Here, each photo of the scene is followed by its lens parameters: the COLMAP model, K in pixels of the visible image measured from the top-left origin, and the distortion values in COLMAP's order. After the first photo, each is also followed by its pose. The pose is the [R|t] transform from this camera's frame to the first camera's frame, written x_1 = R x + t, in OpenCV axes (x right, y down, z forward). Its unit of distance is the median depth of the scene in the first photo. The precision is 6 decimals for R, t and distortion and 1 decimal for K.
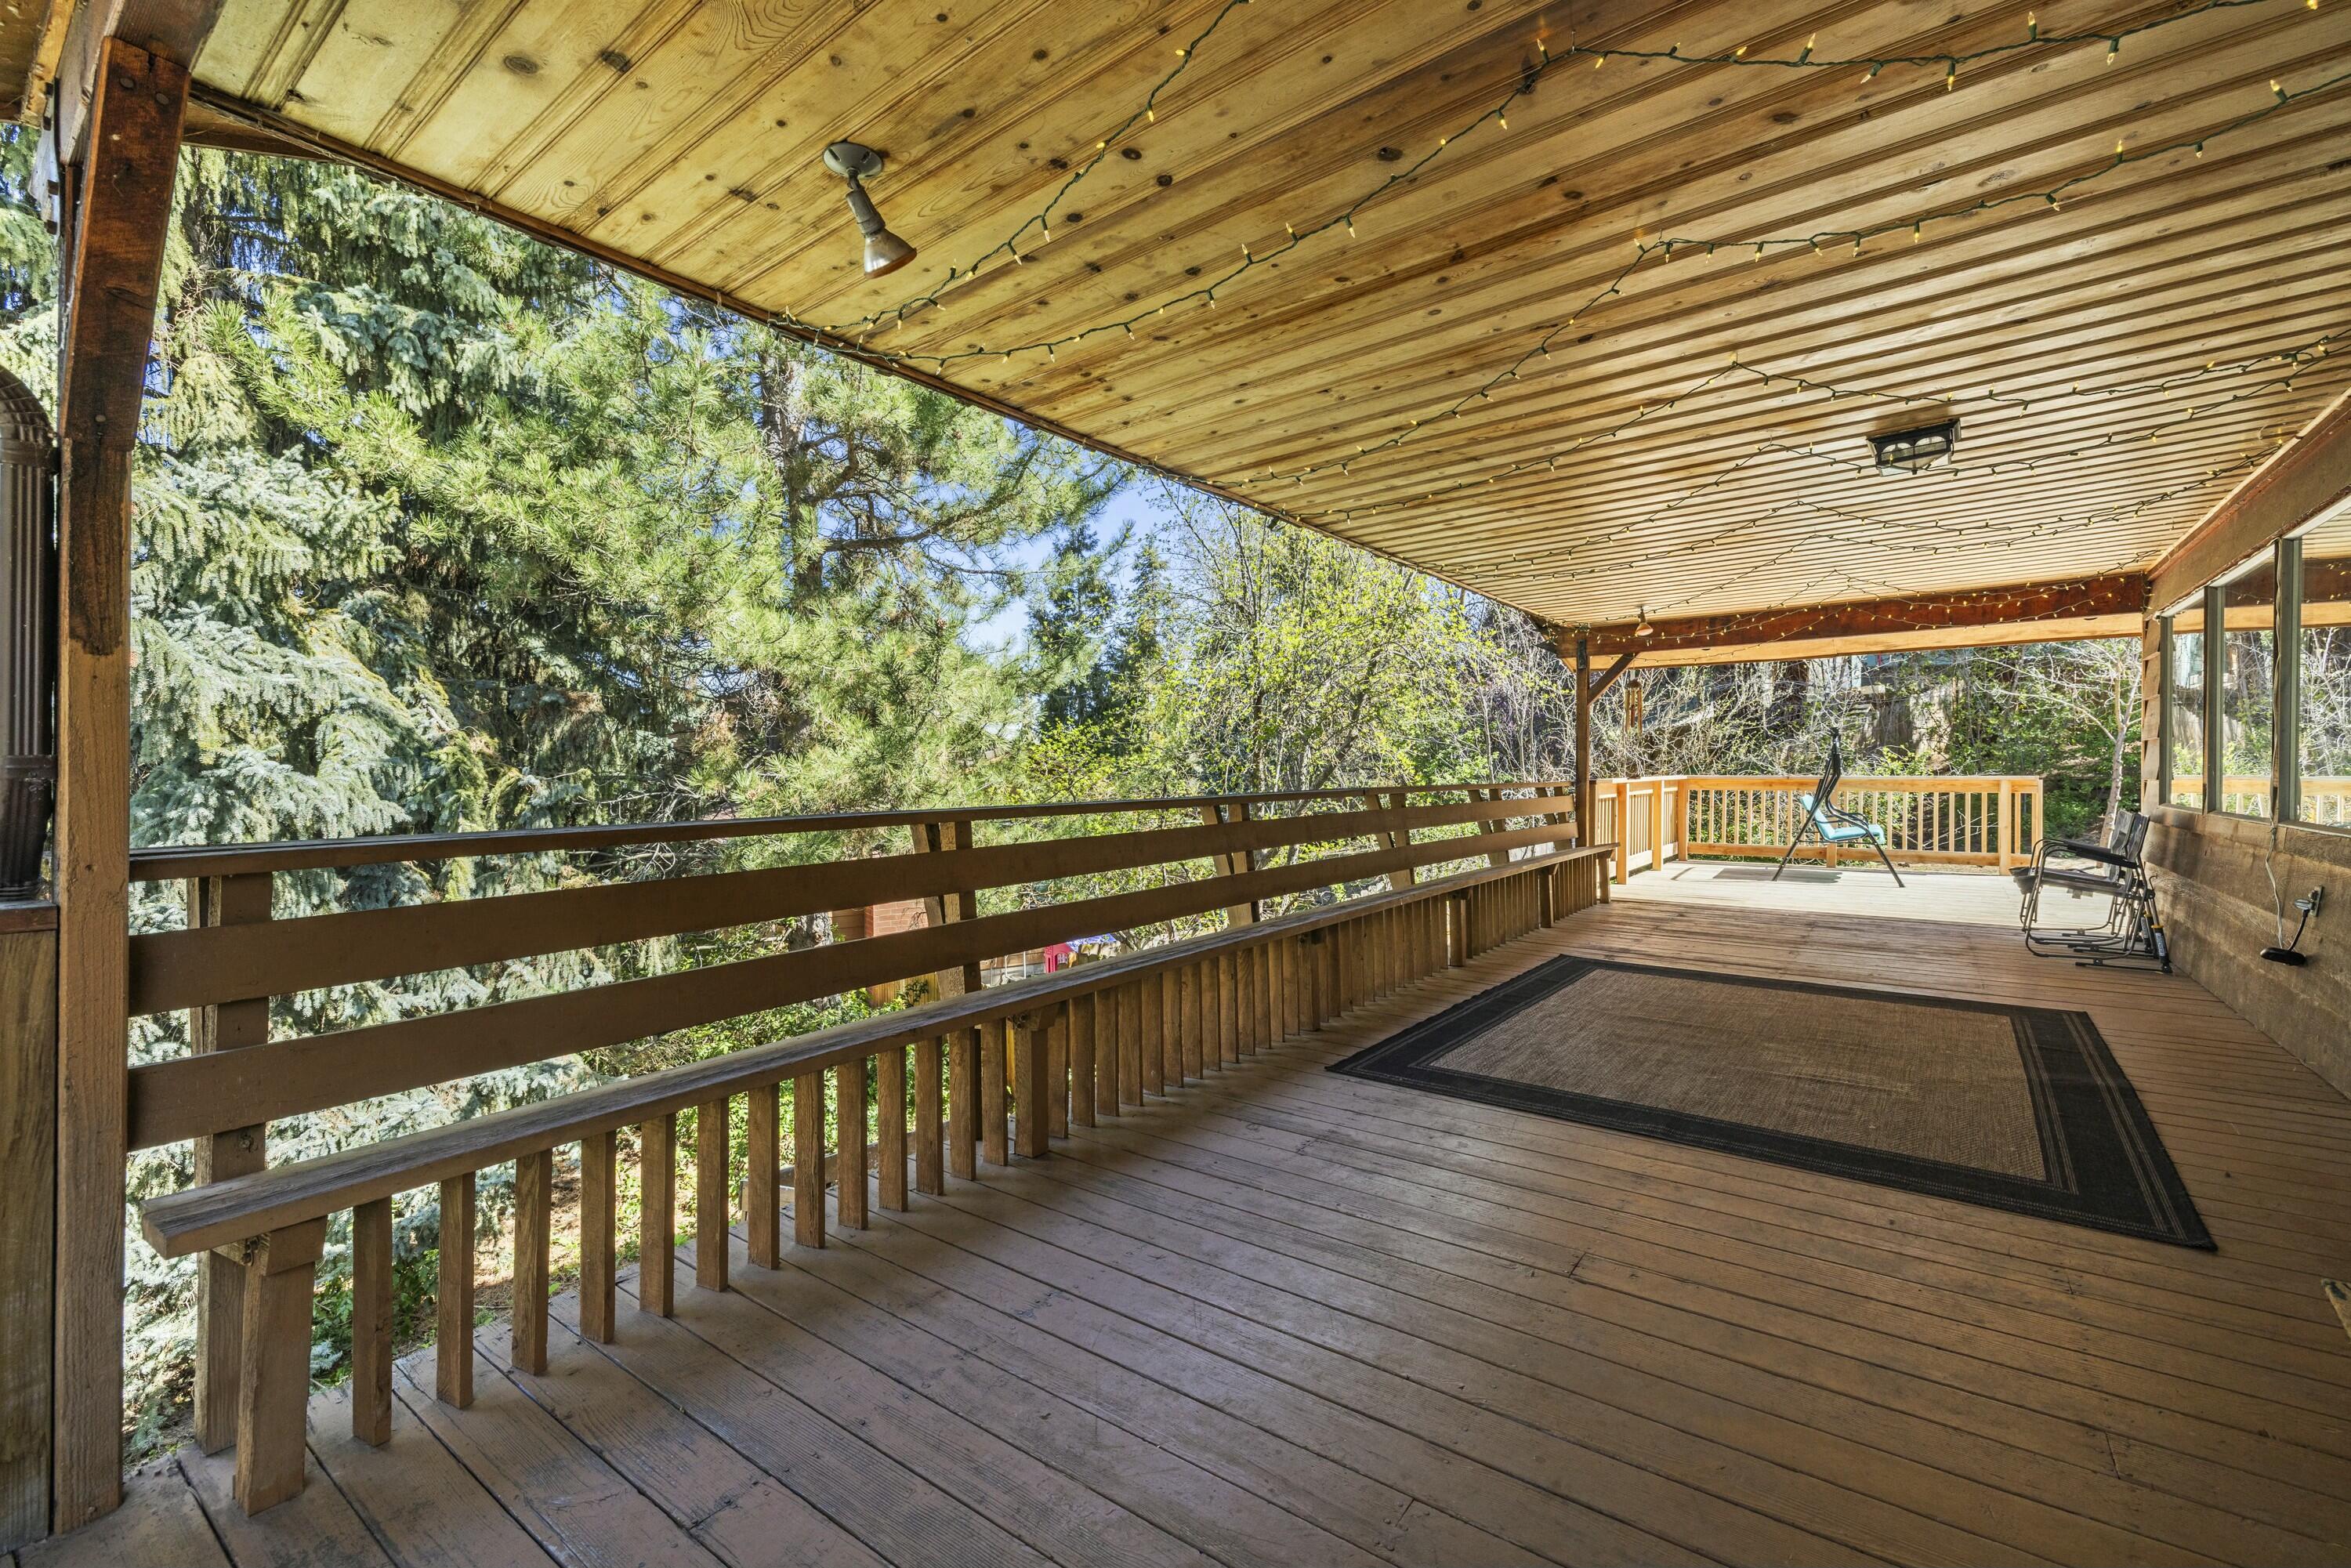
lens RADIAL K [[999.2, 0, 1175.5], [0, 999.2, 784.0], [0, 0, 1]] dist [0.002705, -0.000455]
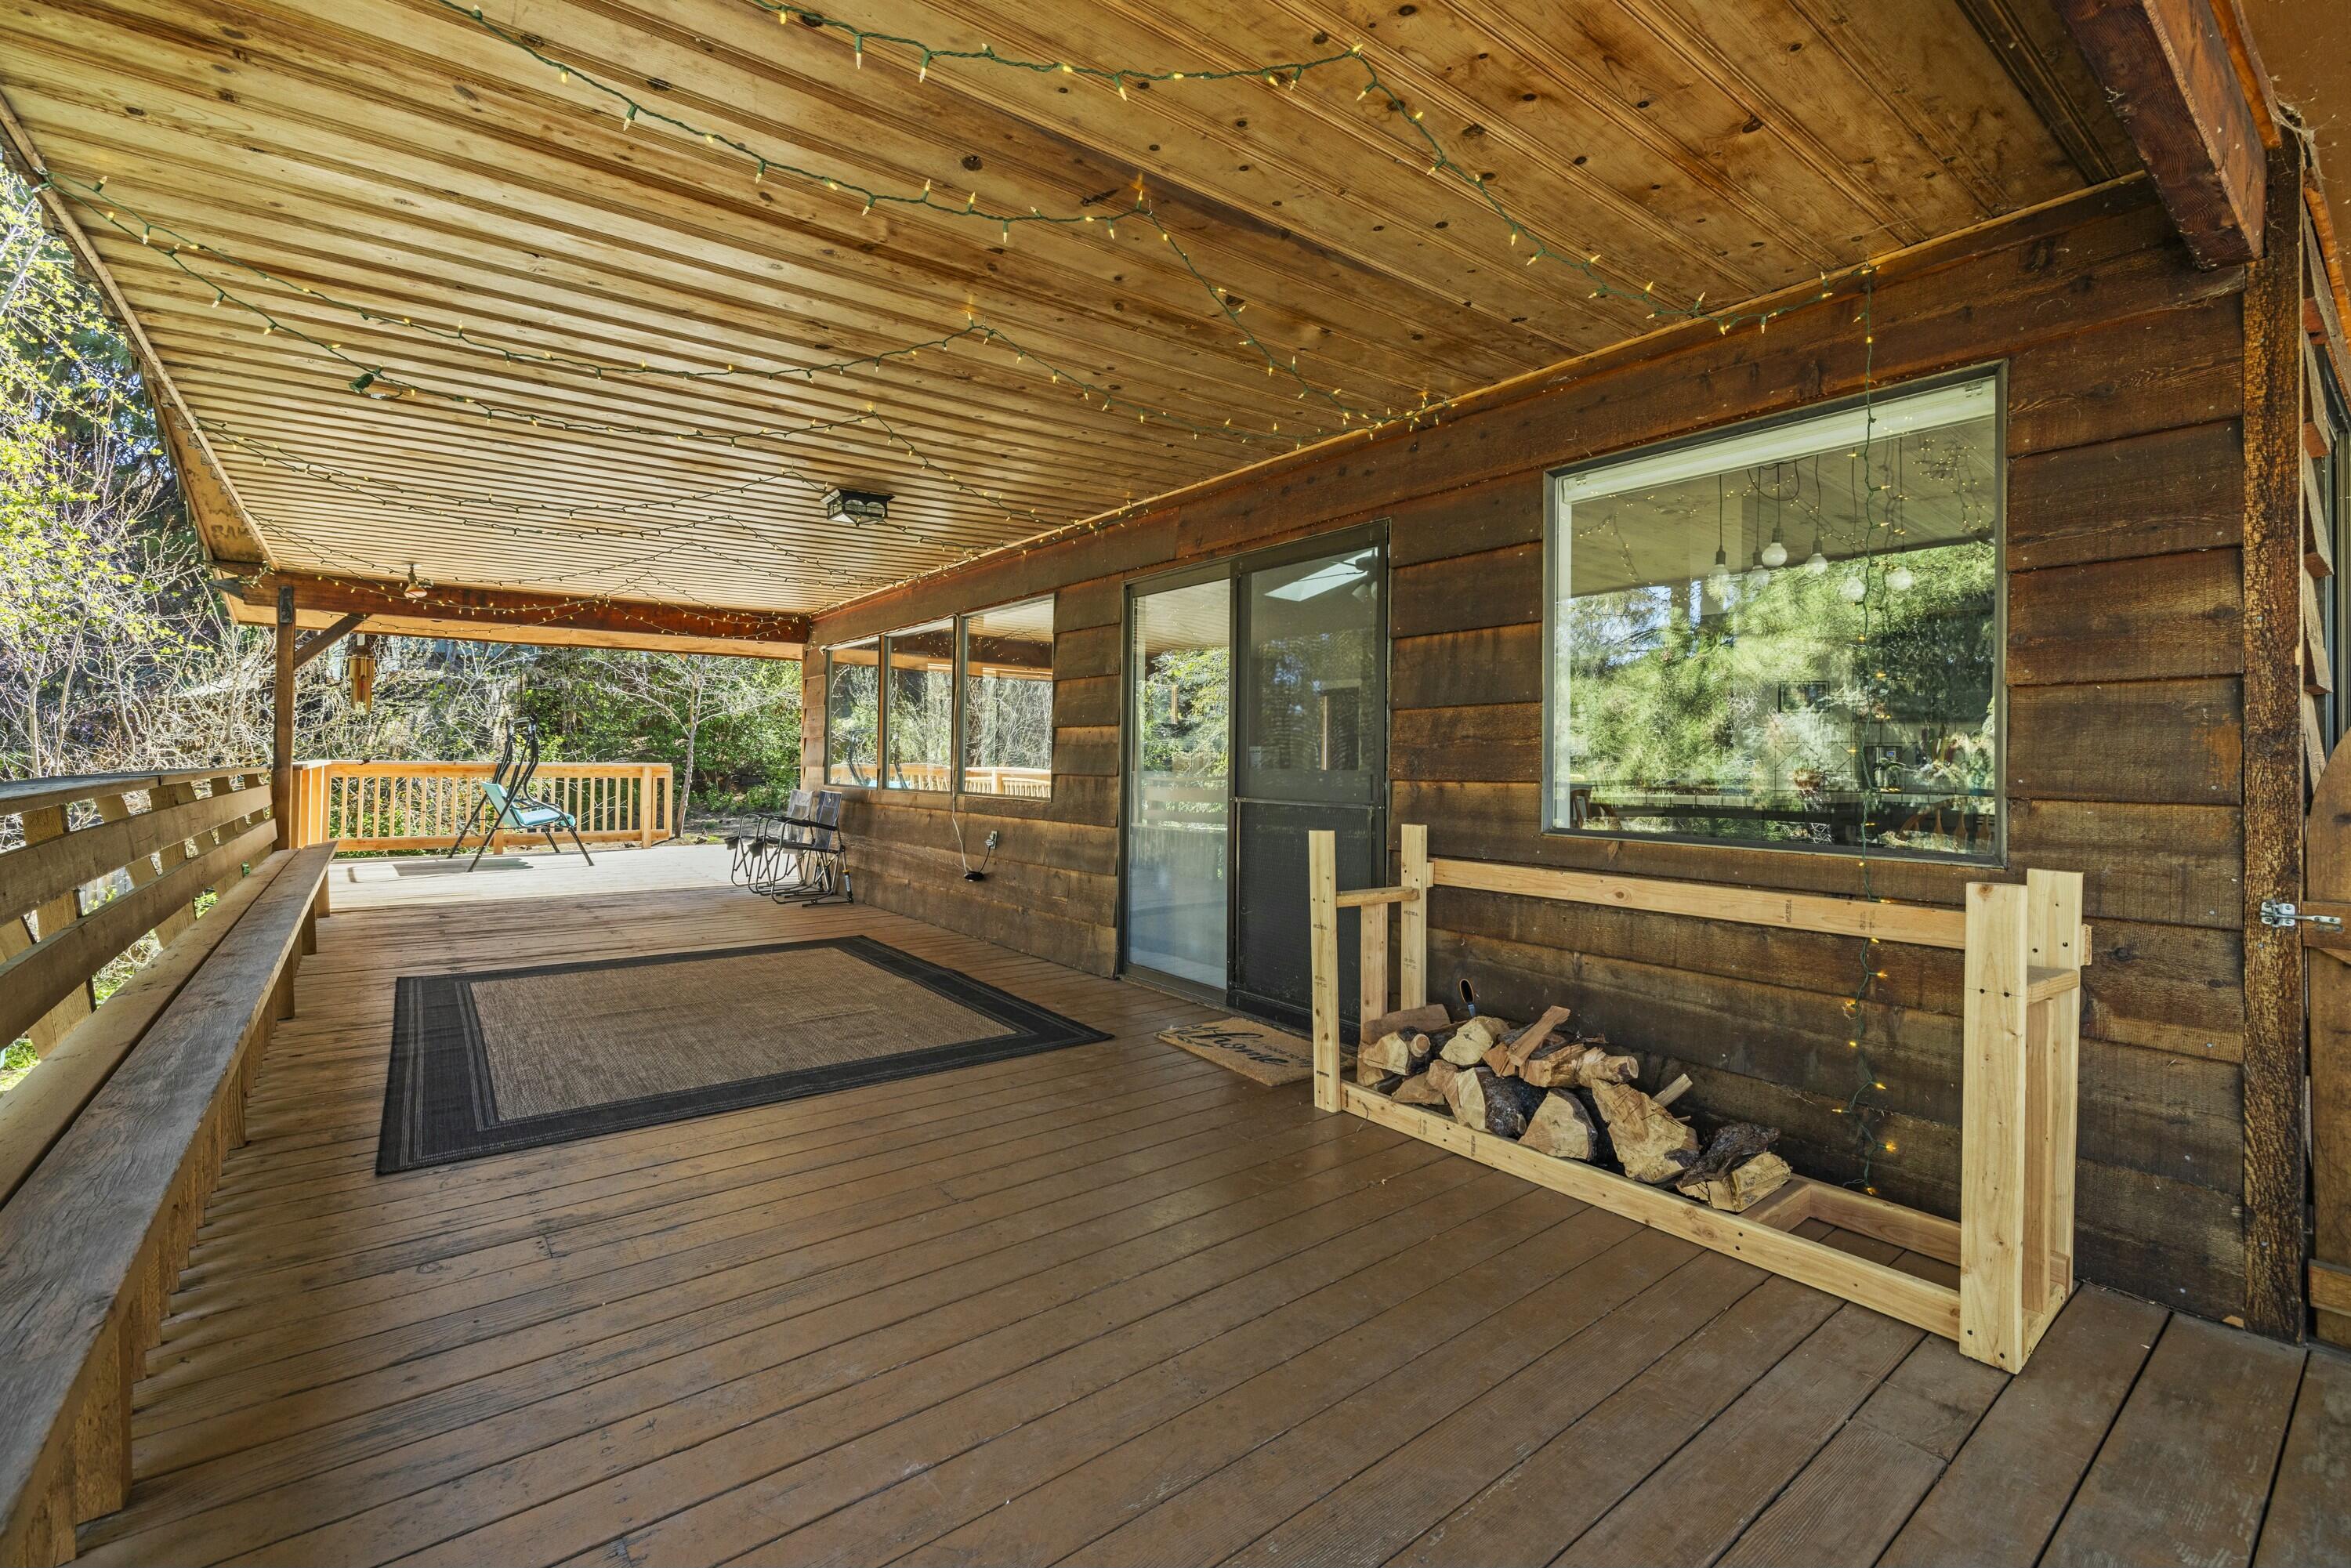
lens RADIAL K [[1000.2, 0, 1170.8], [0, 1000.2, 756.9], [0, 0, 1]] dist [0.001420, -0.000109]
pose [[0.266105, 0.013127, 0.963855, -0.388328], [0.001049, 0.999903, -0.013908, 0.002866], [-0.963943, 0.004712, 0.266065, 0.280843]]
